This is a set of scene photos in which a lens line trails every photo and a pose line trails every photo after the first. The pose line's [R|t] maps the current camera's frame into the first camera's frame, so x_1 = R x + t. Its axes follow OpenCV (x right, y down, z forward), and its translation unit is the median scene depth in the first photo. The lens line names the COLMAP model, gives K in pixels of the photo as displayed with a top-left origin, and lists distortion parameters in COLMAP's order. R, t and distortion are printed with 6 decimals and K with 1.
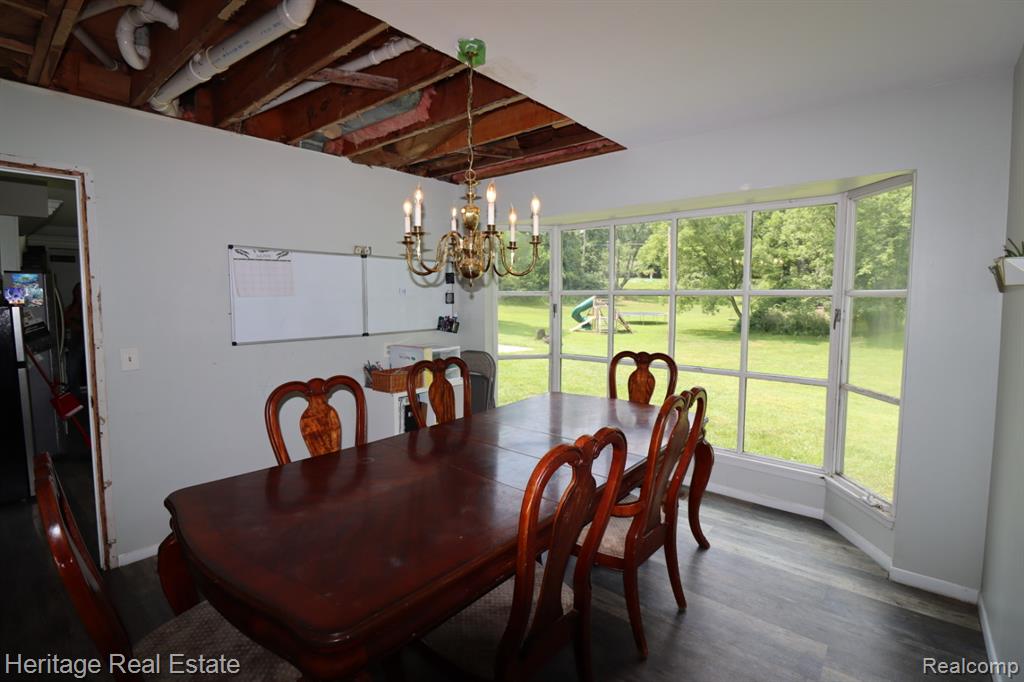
lens RADIAL K [[474.5, 0, 509.5], [0, 474.5, 327.8], [0, 0, 1]] dist [0.002360, -0.014447]
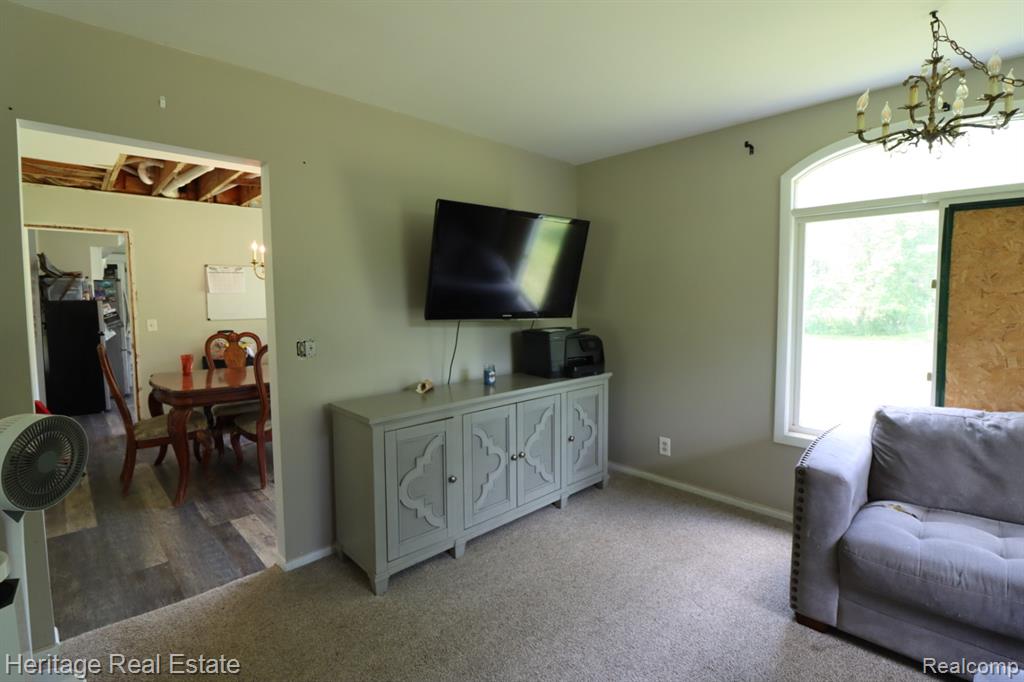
lens RADIAL K [[474.5, 0, 509.5], [0, 474.5, 327.8], [0, 0, 1]] dist [0.002360, -0.014447]
pose [[0.994184, -0.000204, -0.107695, 0.785457], [-0.000328, 0.999988, -0.004922, 0.078869], [0.107695, 0.004929, 0.994172, -0.700907]]
